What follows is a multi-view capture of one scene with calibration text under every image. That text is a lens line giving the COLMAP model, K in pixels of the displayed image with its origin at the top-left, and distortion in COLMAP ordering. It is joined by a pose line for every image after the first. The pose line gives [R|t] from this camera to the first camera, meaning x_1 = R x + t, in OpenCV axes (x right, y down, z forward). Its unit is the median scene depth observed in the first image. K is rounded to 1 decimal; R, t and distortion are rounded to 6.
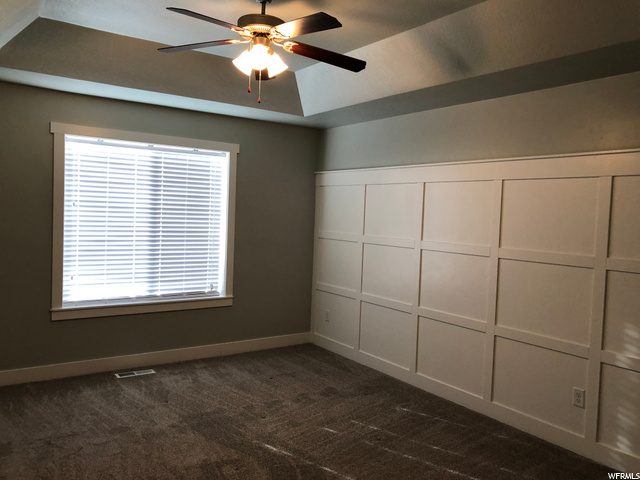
lens RADIAL K [[522.1, 0, 320.0], [0, 522.1, 240.0], [0, 0, 1]] dist [-0.003020, -0.001615]
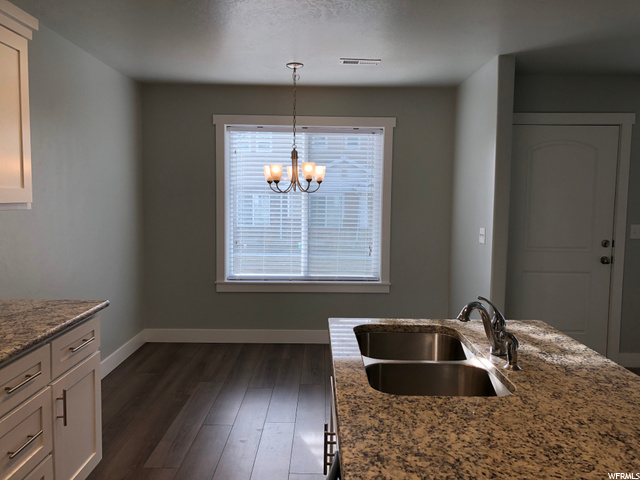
lens RADIAL K [[522.1, 0, 320.0], [0, 522.1, 240.0], [0, 0, 1]] dist [-0.003020, -0.001615]
pose [[0.819700, 0.028830, -0.572067, 0.308171], [-0.012157, 0.999383, 0.032946, 0.001929], [0.572664, -0.020052, 0.819545, 0.197321]]
